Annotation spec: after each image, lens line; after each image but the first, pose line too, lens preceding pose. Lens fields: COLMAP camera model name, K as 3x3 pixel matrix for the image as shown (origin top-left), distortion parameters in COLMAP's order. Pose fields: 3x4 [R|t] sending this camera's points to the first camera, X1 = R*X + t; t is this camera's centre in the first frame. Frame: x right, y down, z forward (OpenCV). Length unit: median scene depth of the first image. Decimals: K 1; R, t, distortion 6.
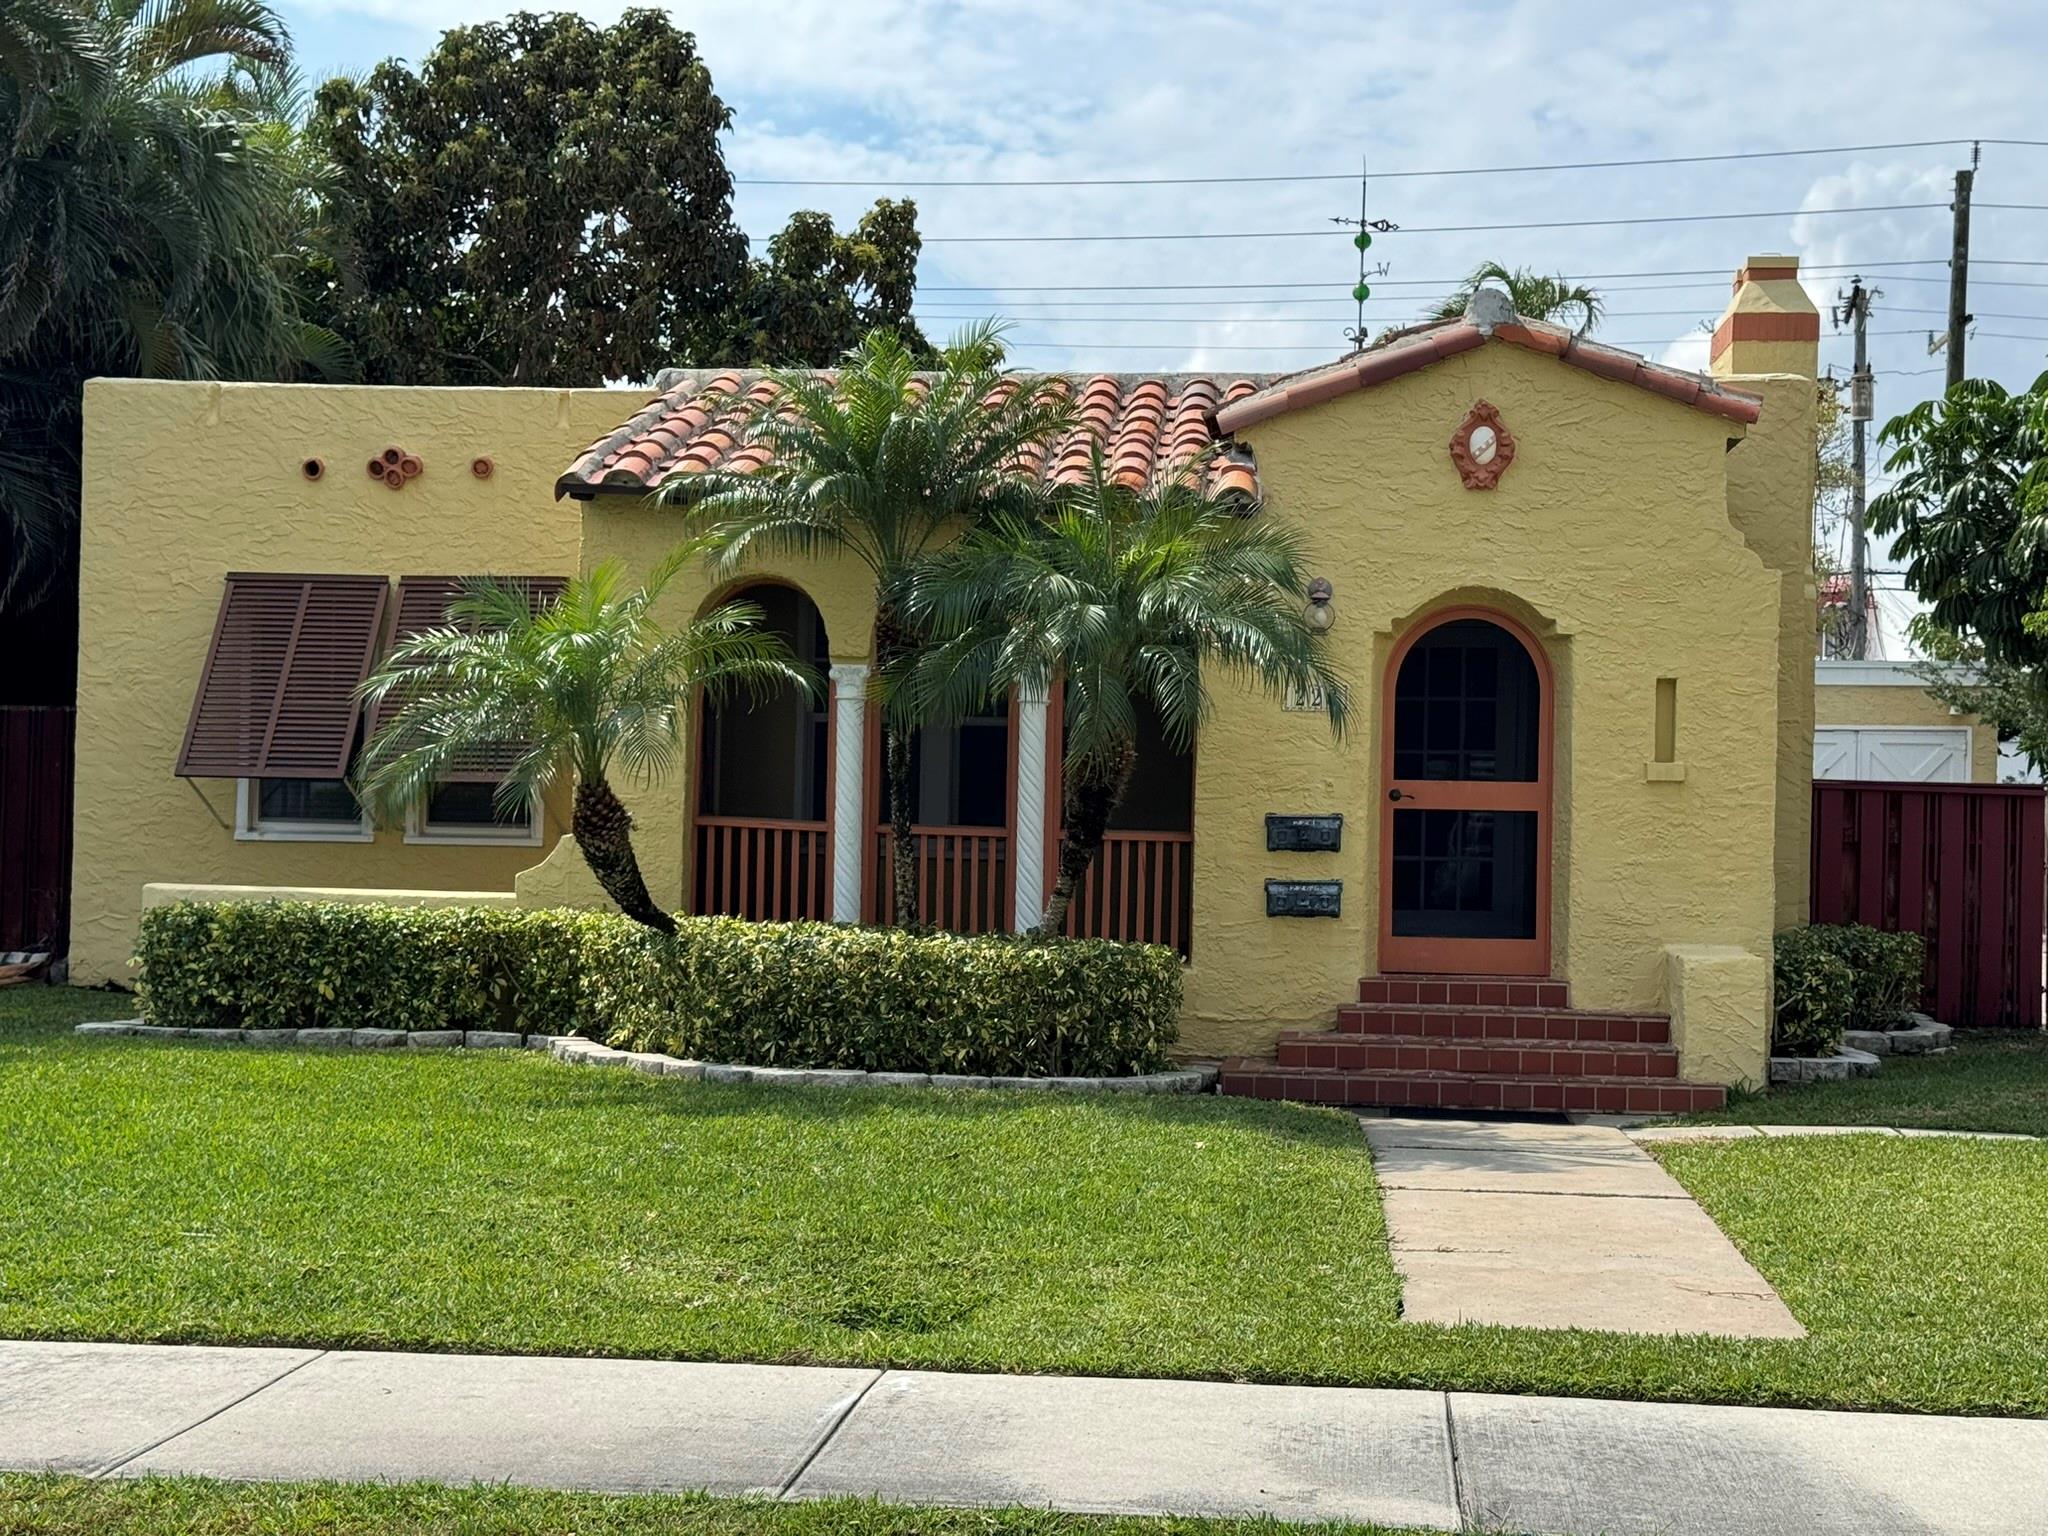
lens RADIAL K [[2857.4, 0, 1022.8], [0, 2857.4, 767.6], [0, 0, 1]] dist [0.091261, 0.000000]
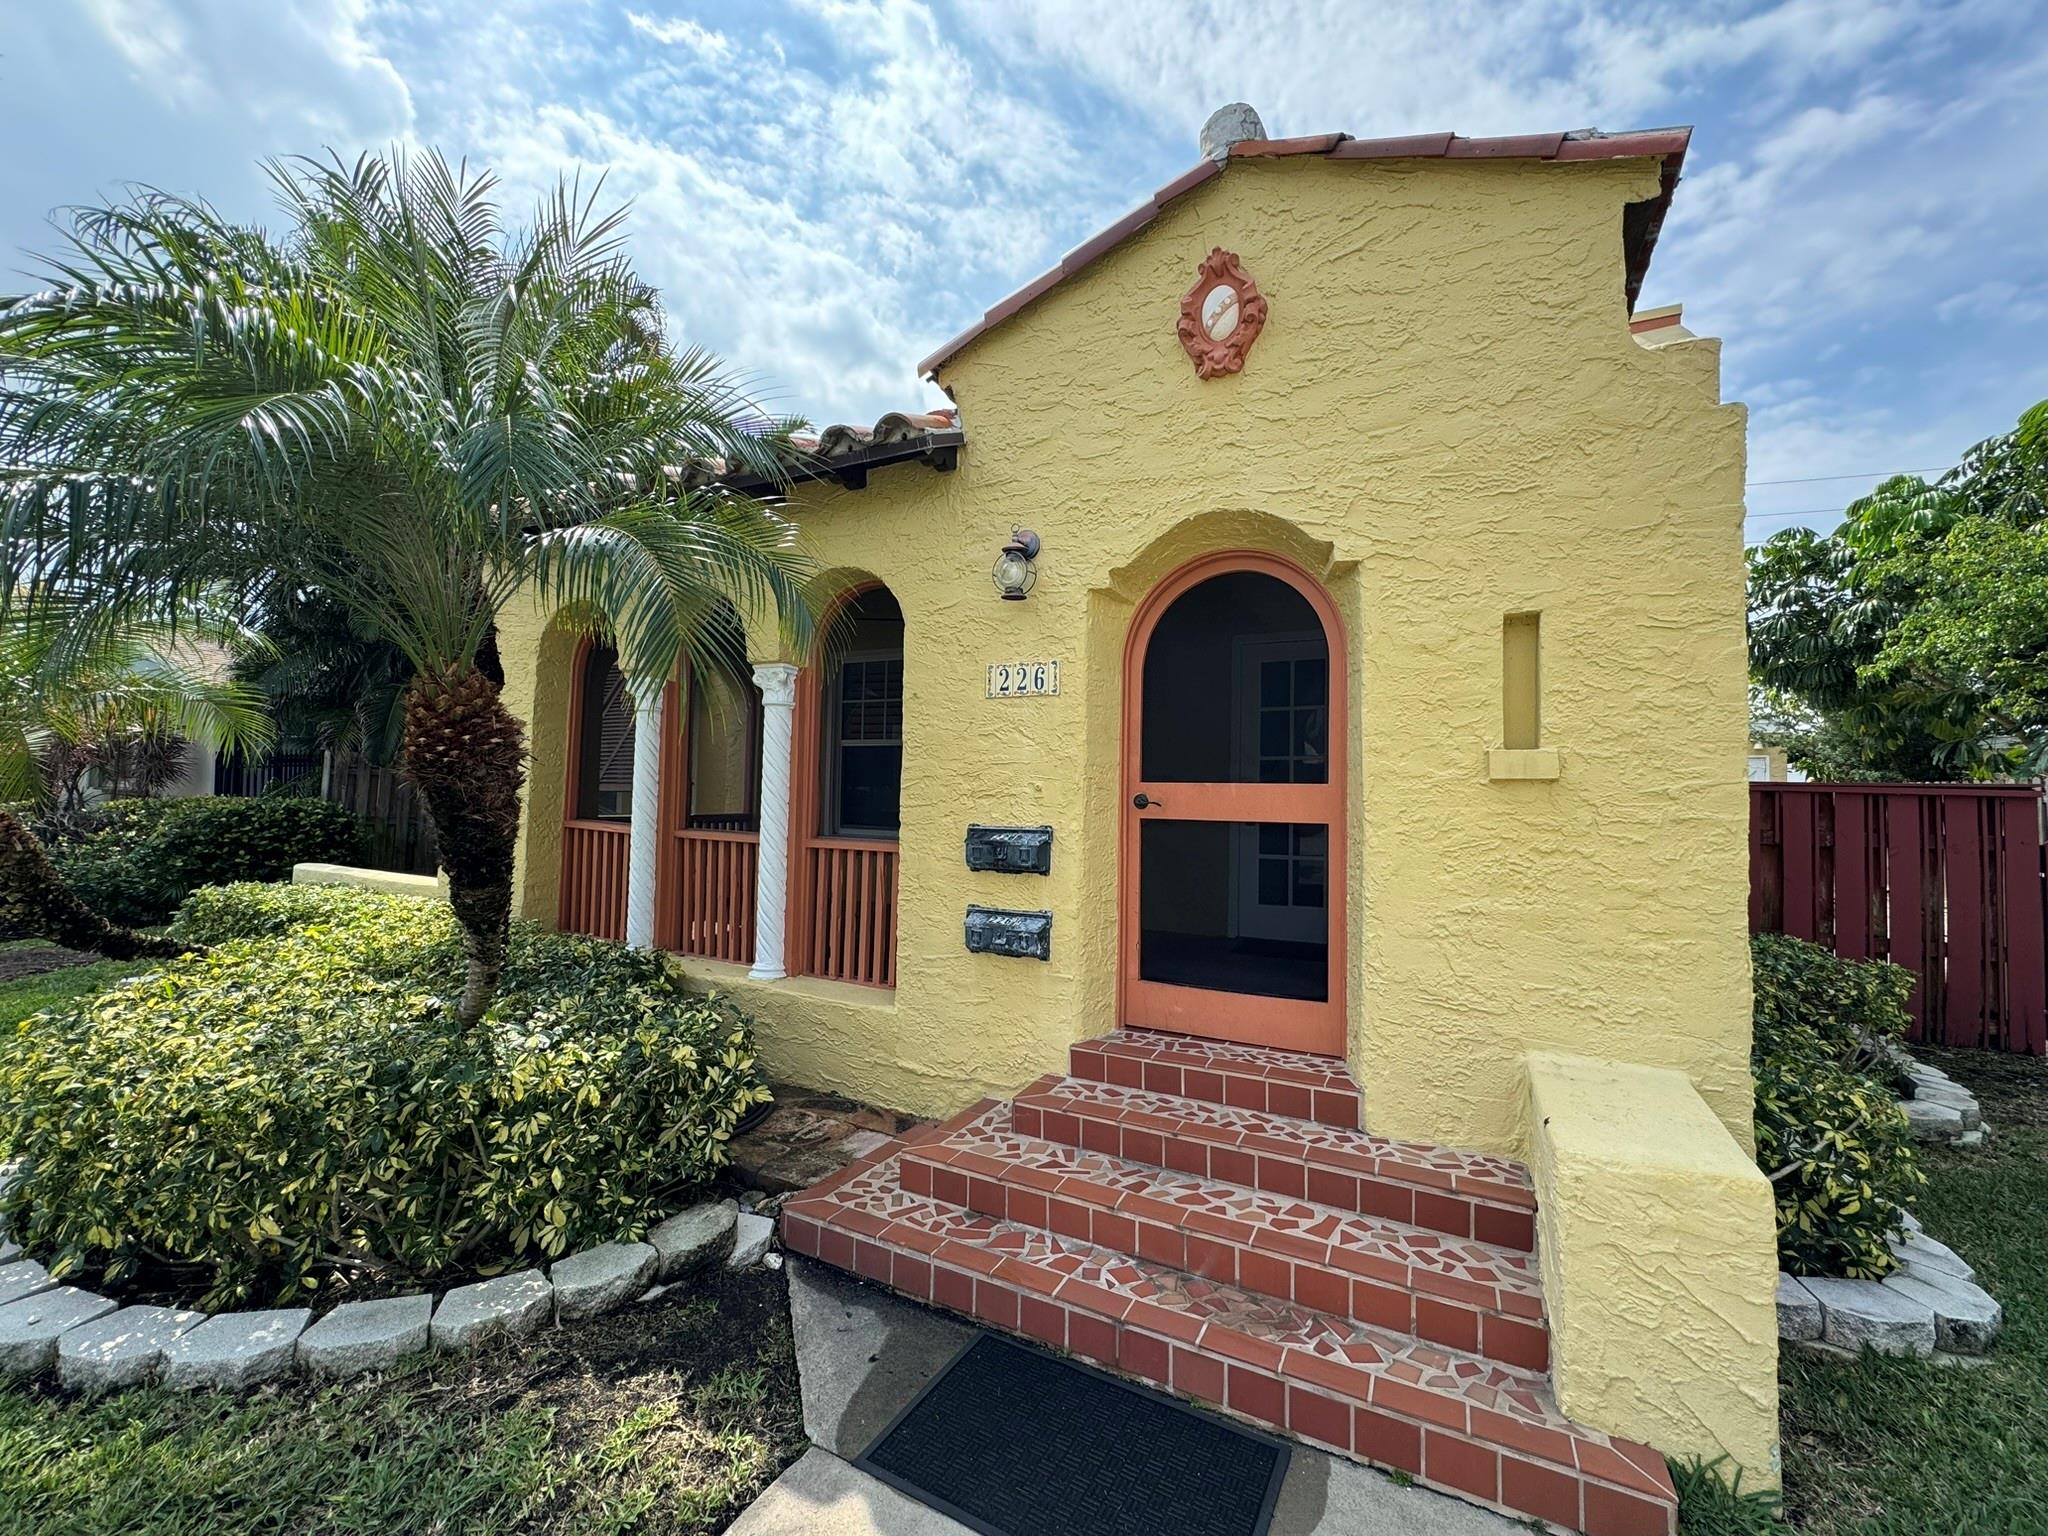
lens RADIAL K [[818.0, 0, 1029.9], [0, 818.0, 762.3], [0, 0, 1]] dist [-0.003848, 0.000629]
pose [[0.930593, -0.017345, -0.365644, 0.188334], [0.006809, 0.999524, -0.030085, 0.005522], [0.365992, 0.025507, 0.930268, 0.793853]]
